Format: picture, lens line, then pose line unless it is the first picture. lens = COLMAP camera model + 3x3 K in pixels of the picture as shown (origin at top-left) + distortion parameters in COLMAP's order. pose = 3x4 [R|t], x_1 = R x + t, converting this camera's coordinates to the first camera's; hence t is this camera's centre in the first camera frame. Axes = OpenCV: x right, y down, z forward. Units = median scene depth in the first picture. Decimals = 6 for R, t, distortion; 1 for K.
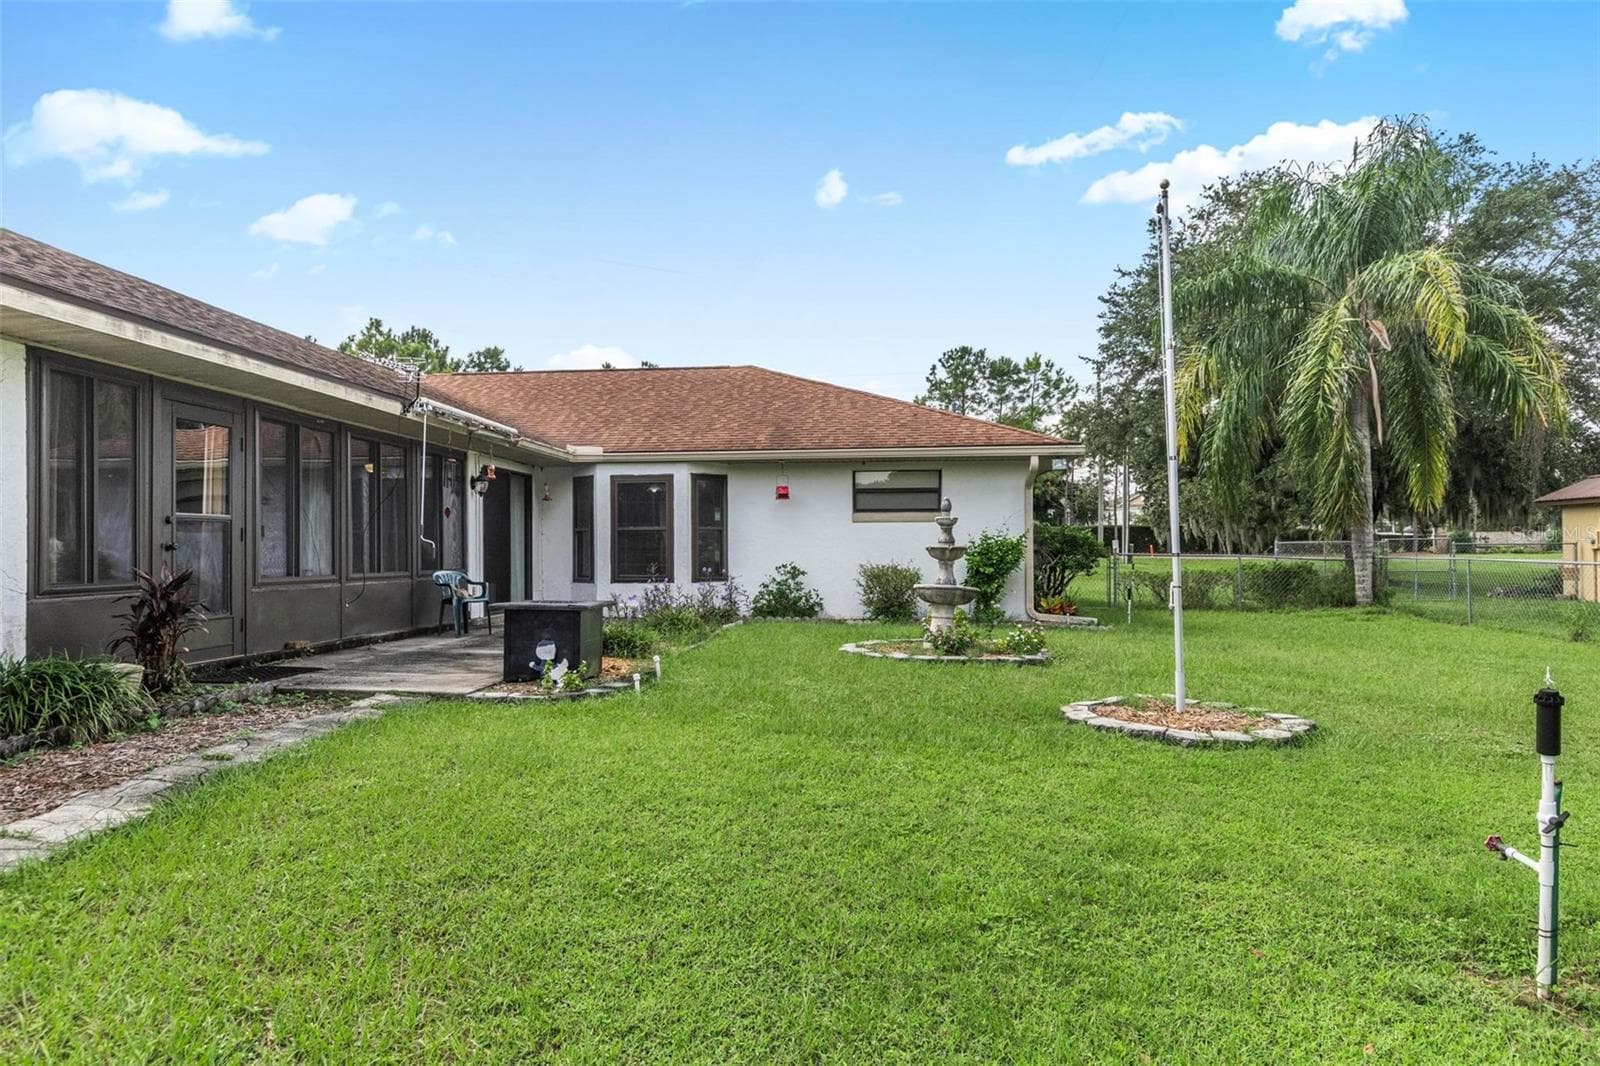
lens RADIAL K [[968.0, 0, 792.9], [0, 968.0, 535.5], [0, 0, 1]] dist [-0.006437, -0.000660]
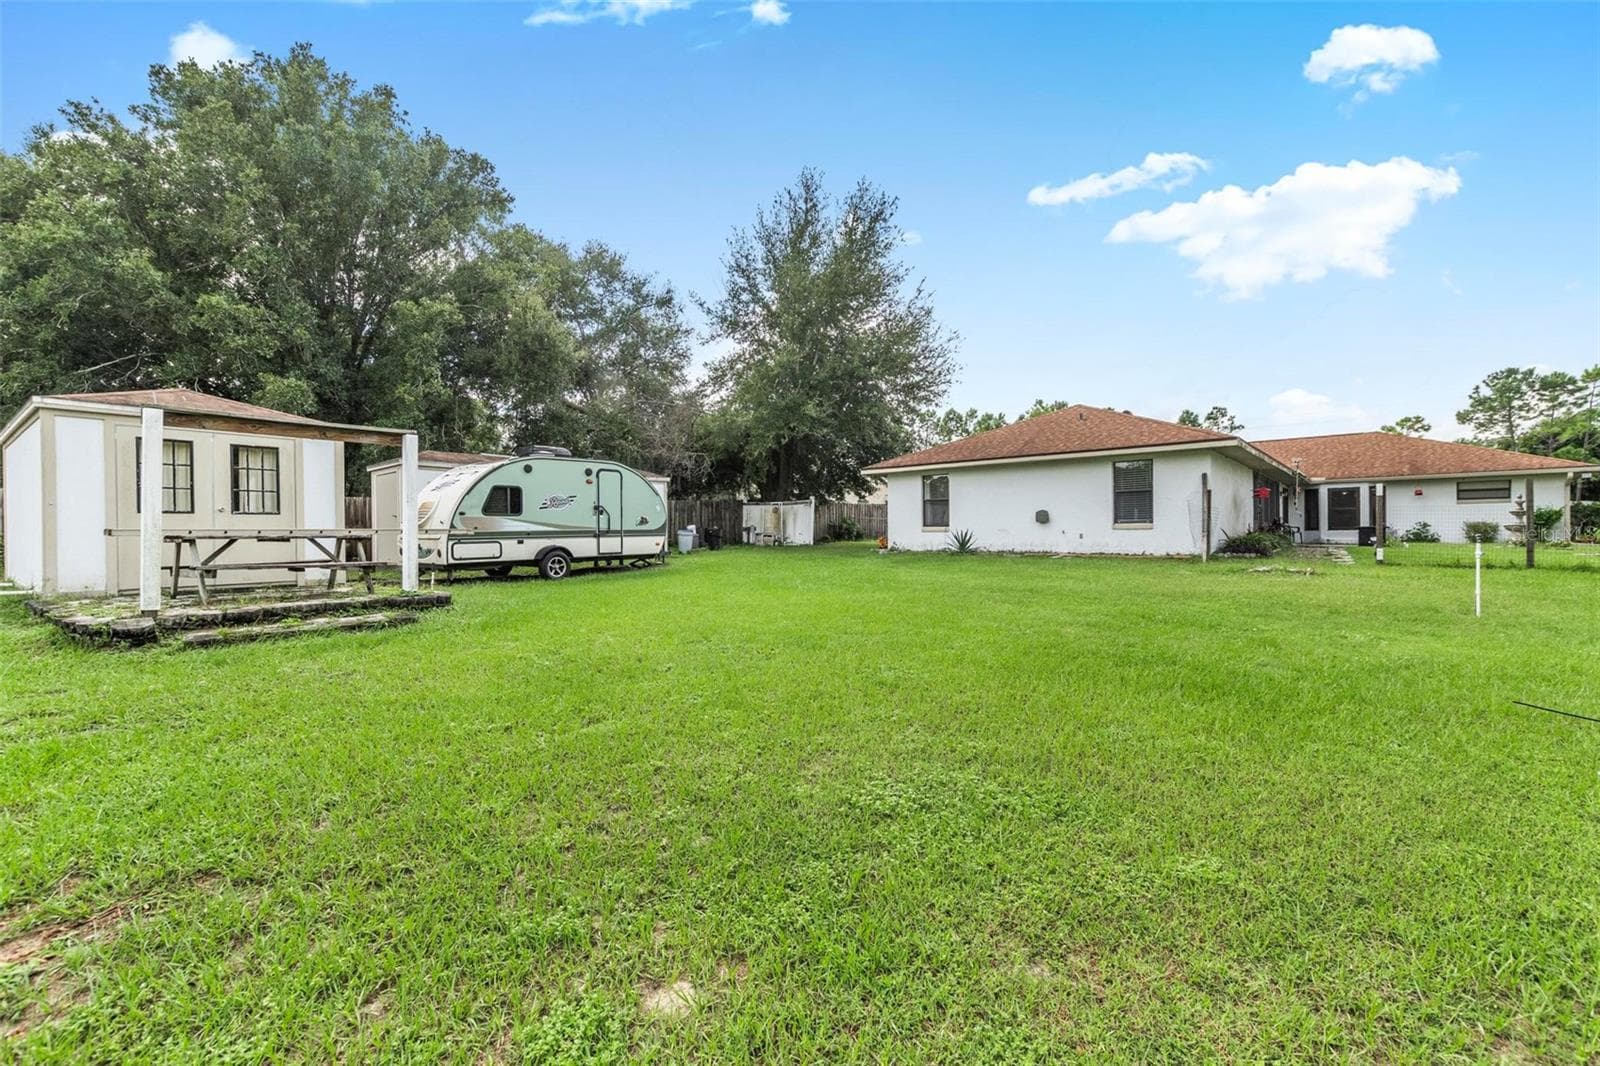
lens RADIAL K [[690.6, 0, 791.9], [0, 690.6, 535.1], [0, 0, 1]] dist [0.000152, 0.000104]
pose [[0.811881, -0.001931, -0.583820, -0.266417], [0.009464, 0.999907, 0.009853, 0.029446], [0.583746, -0.013525, 0.811823, -1.283270]]
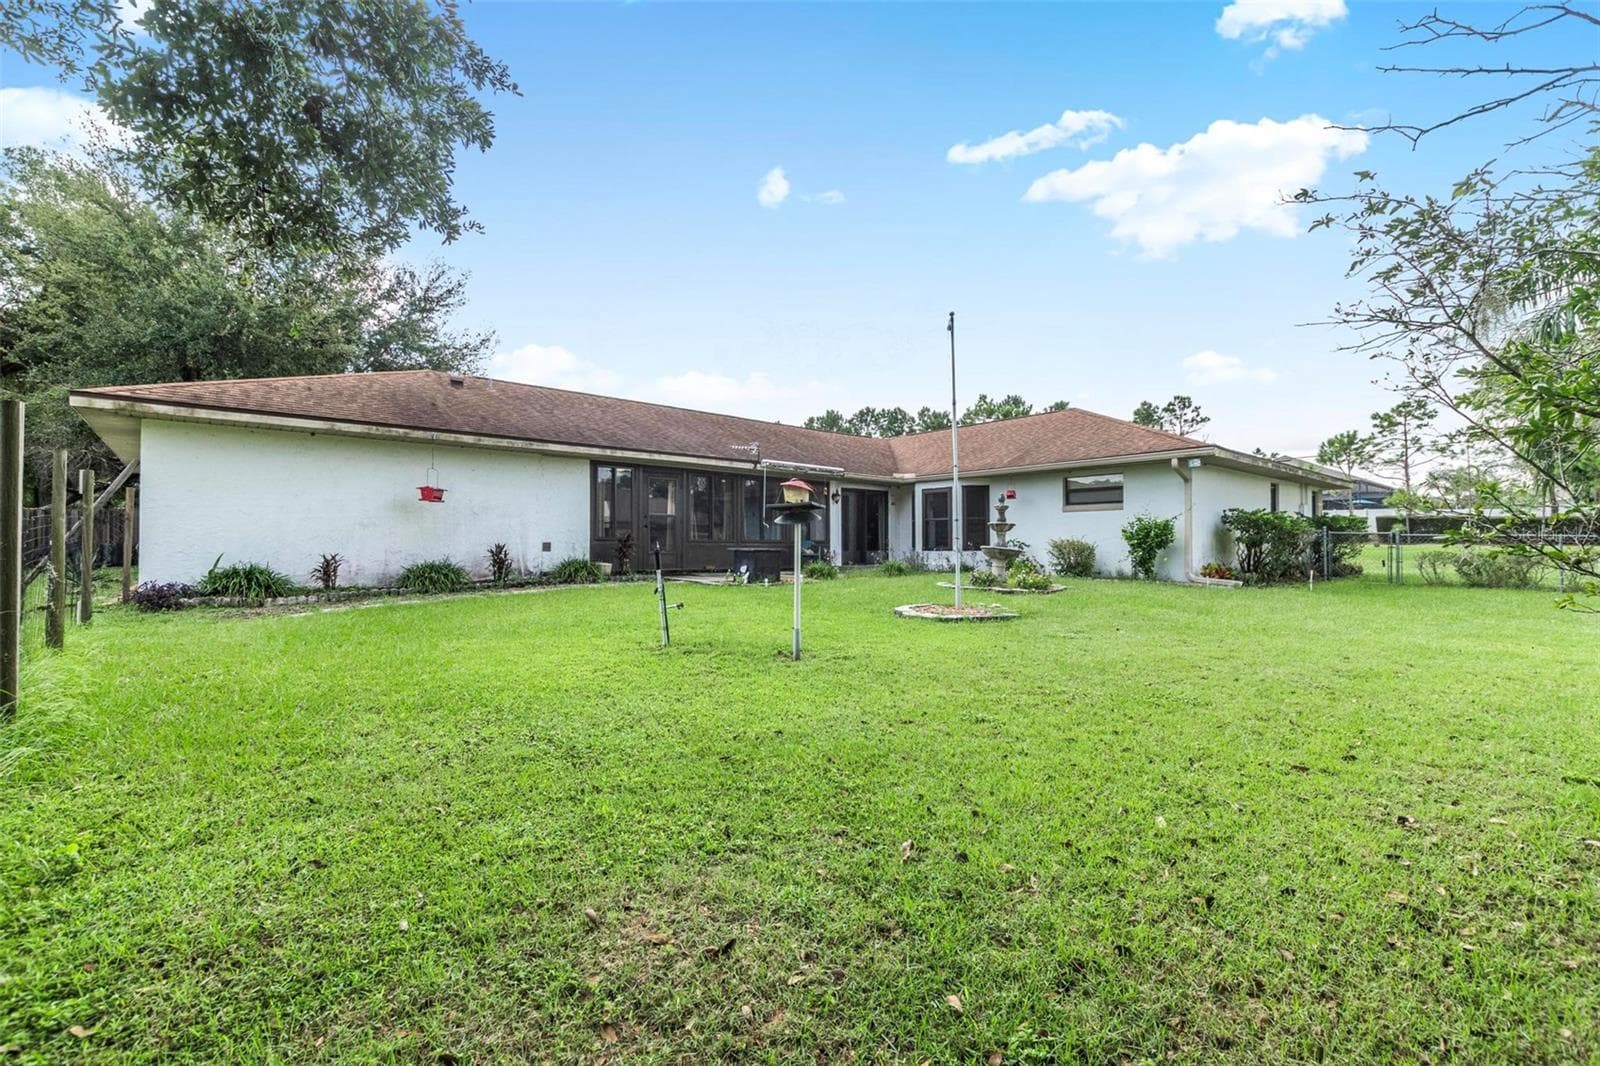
lens RADIAL K [[690.6, 0, 791.9], [0, 690.6, 535.1], [0, 0, 1]] dist [0.000152, 0.000104]
pose [[0.722595, -0.007550, -0.691231, 0.490075], [0.006000, 0.999971, -0.004650, 0.024133], [0.691246, -0.000788, 0.722619, -0.060507]]
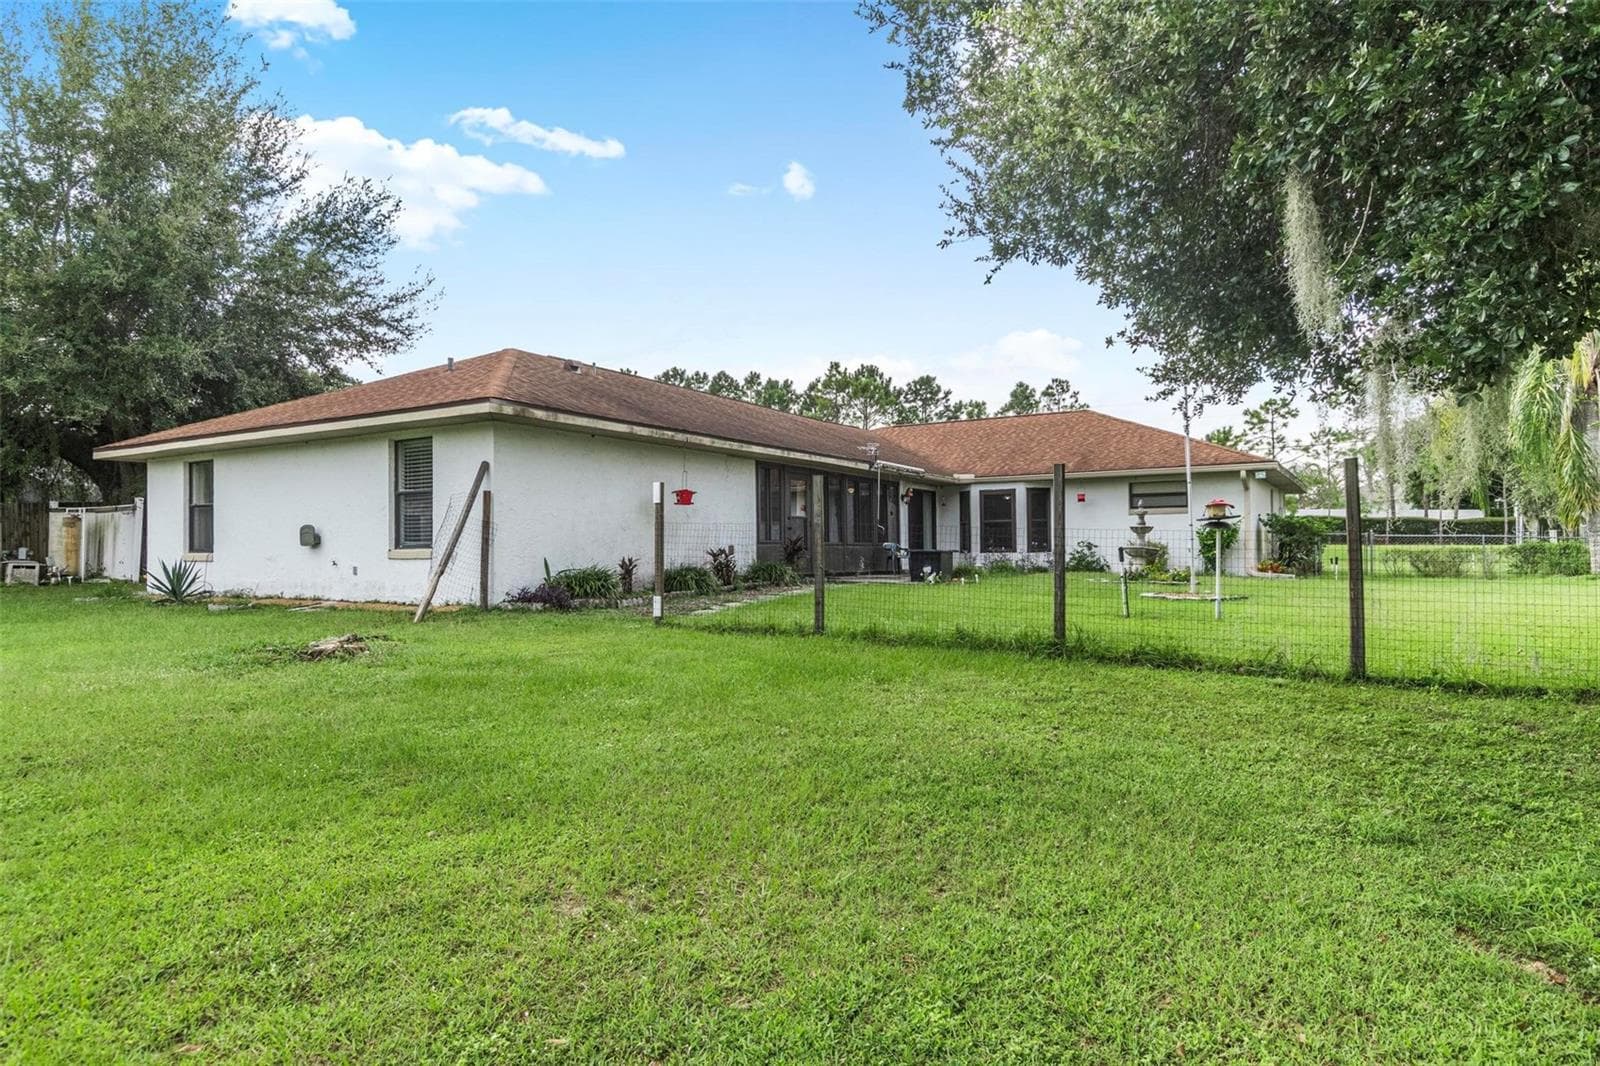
lens RADIAL K [[968.0, 0, 792.9], [0, 968.0, 535.5], [0, 0, 1]] dist [-0.006437, -0.000660]
pose [[0.902504, -0.010333, -0.430558, 0.246103], [0.009650, 0.999946, -0.003769, 0.020707], [0.430574, -0.000753, 0.902555, -0.678802]]
